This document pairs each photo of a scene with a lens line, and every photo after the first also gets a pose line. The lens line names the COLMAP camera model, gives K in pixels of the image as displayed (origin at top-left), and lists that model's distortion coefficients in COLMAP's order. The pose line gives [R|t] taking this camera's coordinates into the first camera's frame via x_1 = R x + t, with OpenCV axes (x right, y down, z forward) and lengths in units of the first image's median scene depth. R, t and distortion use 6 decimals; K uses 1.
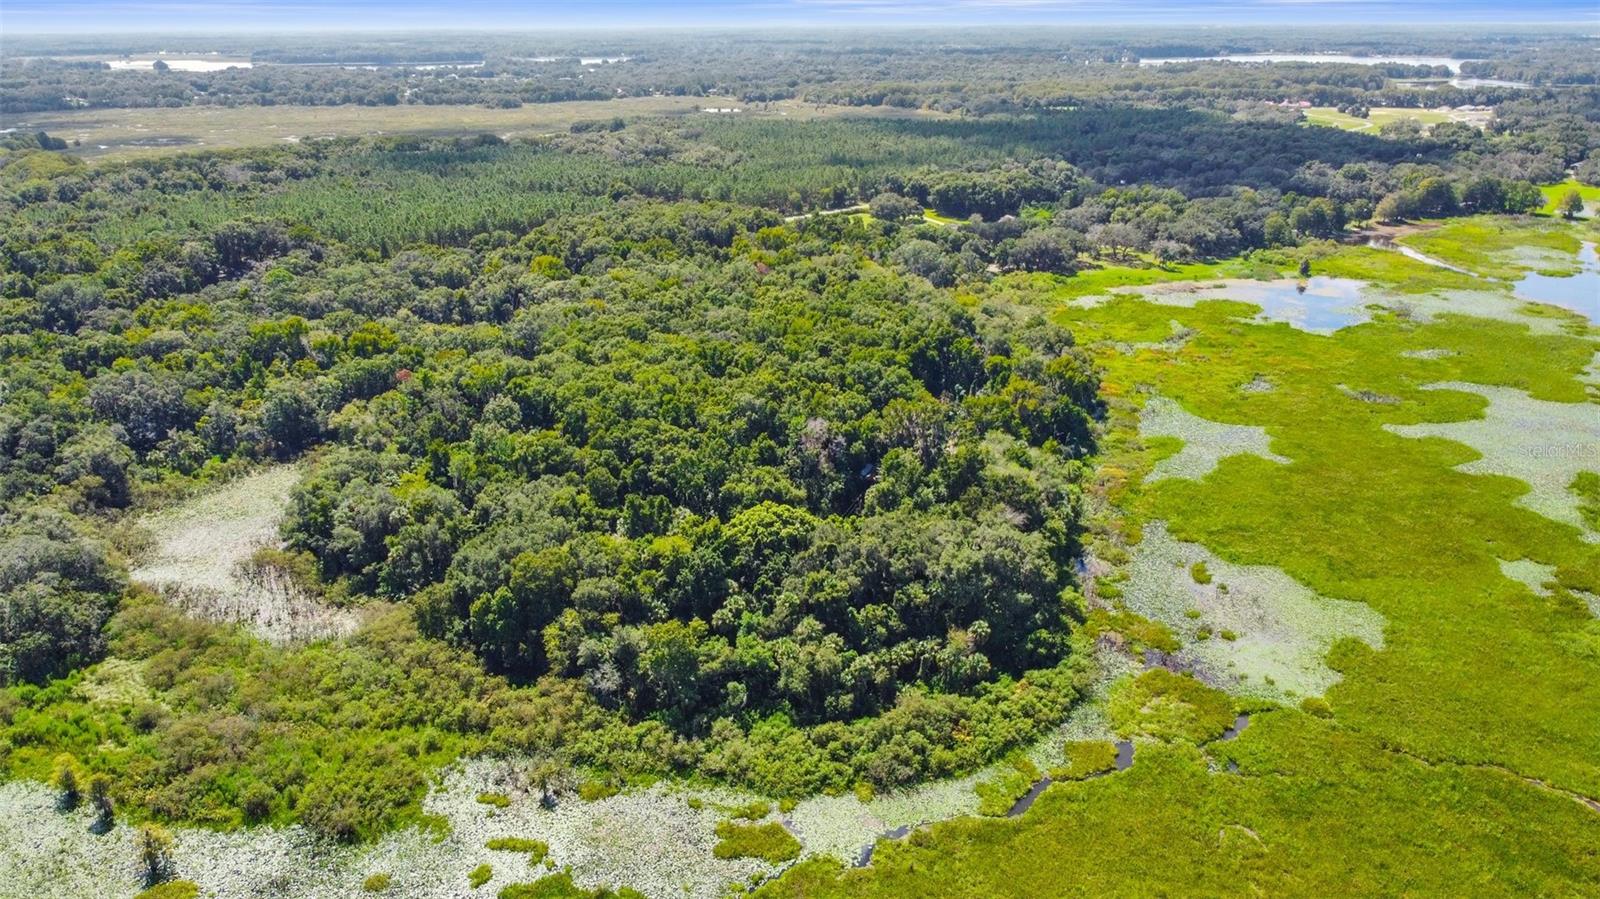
lens RADIAL K [[1211.6, 0, 800.0], [0, 1211.6, 449.5], [0, 0, 1]] dist [-0.008611, 0.000582]
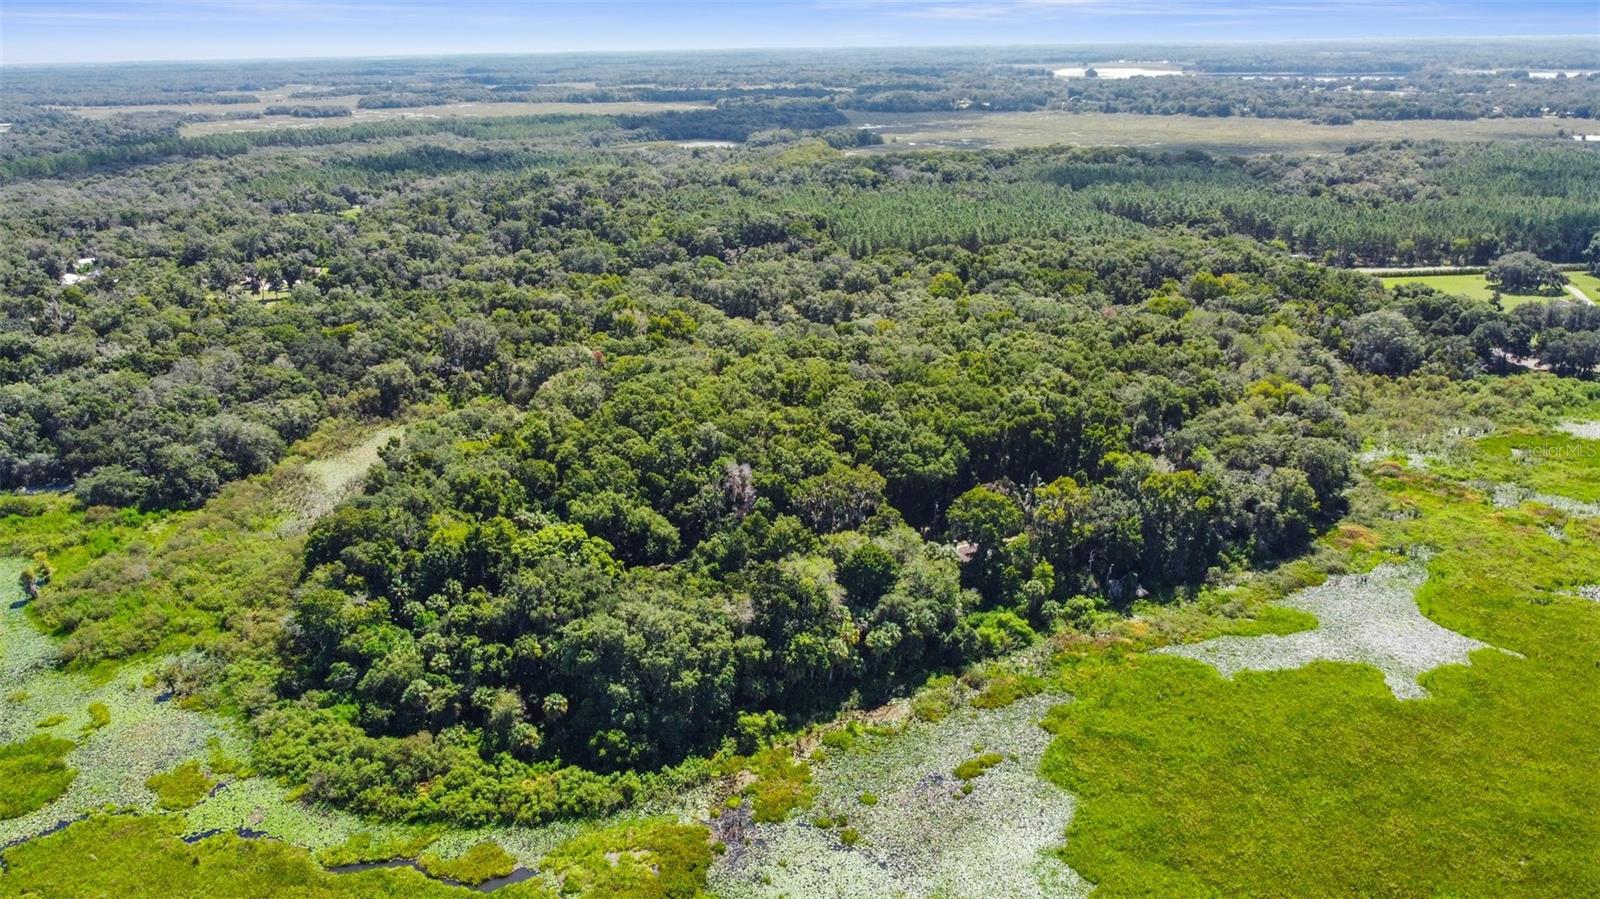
lens RADIAL K [[1207.8, 0, 794.3], [0, 1207.8, 448.1], [0, 0, 1]] dist [0.000757, -0.007546]
pose [[0.732451, 0.211789, -0.647040, 0.113178], [-0.216613, 0.973492, 0.073436, -0.019927], [0.645441, 0.086370, 0.758911, 0.054815]]
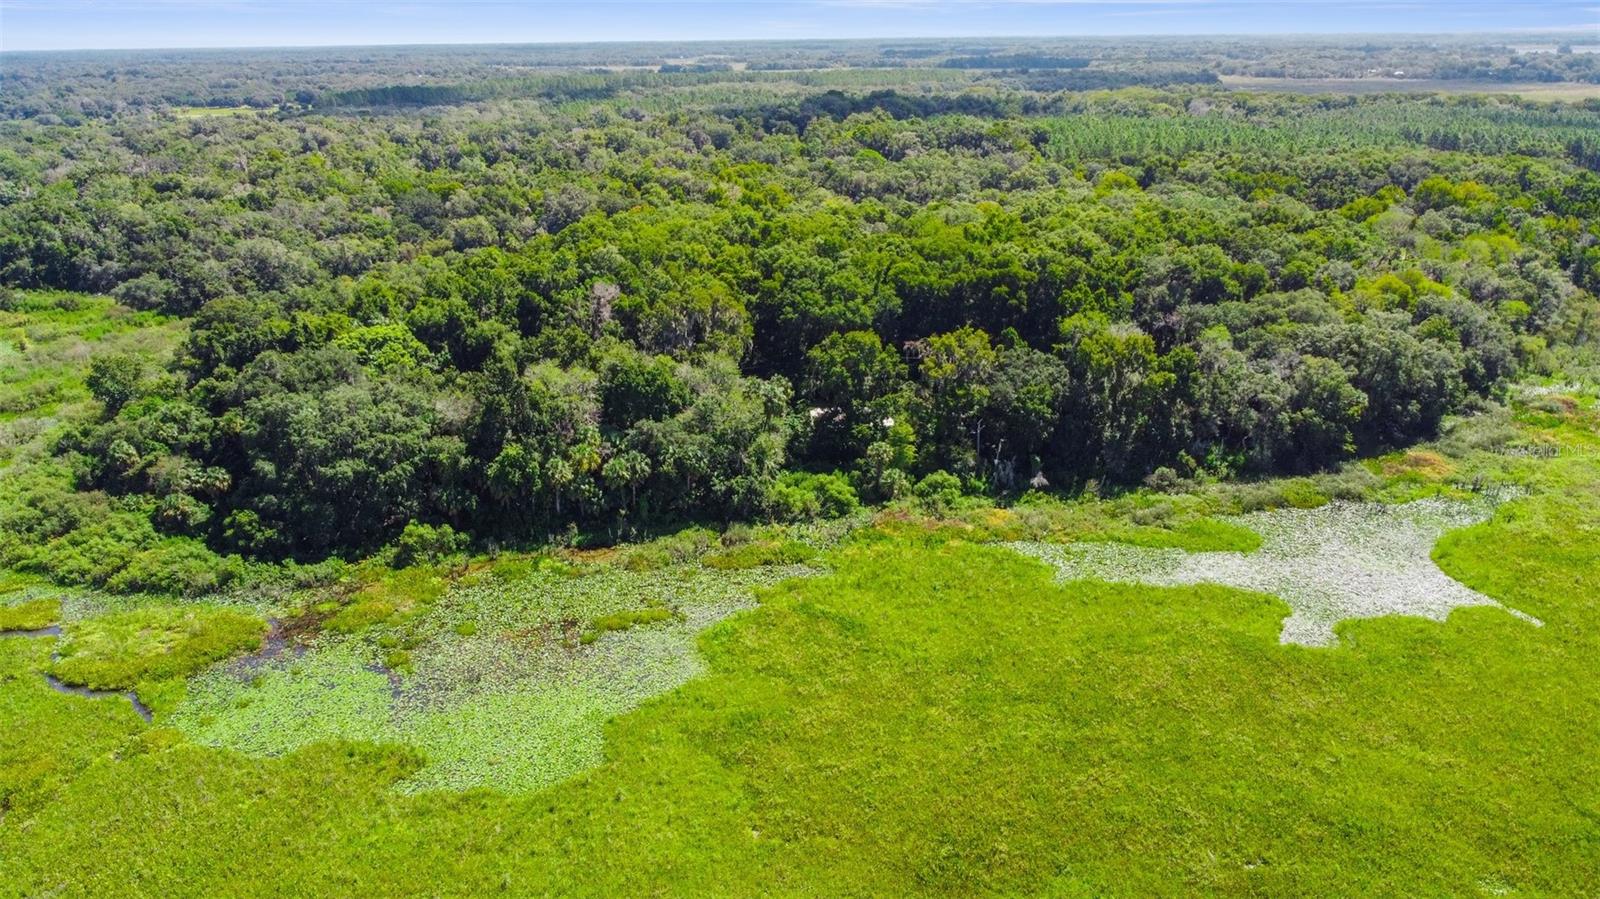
lens RADIAL K [[1211.6, 0, 800.0], [0, 1211.6, 449.5], [0, 0, 1]] dist [-0.008611, 0.000582]
pose [[0.468287, 0.287499, -0.835495, 0.136466], [-0.288006, 0.943607, 0.163276, -0.015613], [0.835320, 0.164168, 0.524680, 0.121716]]
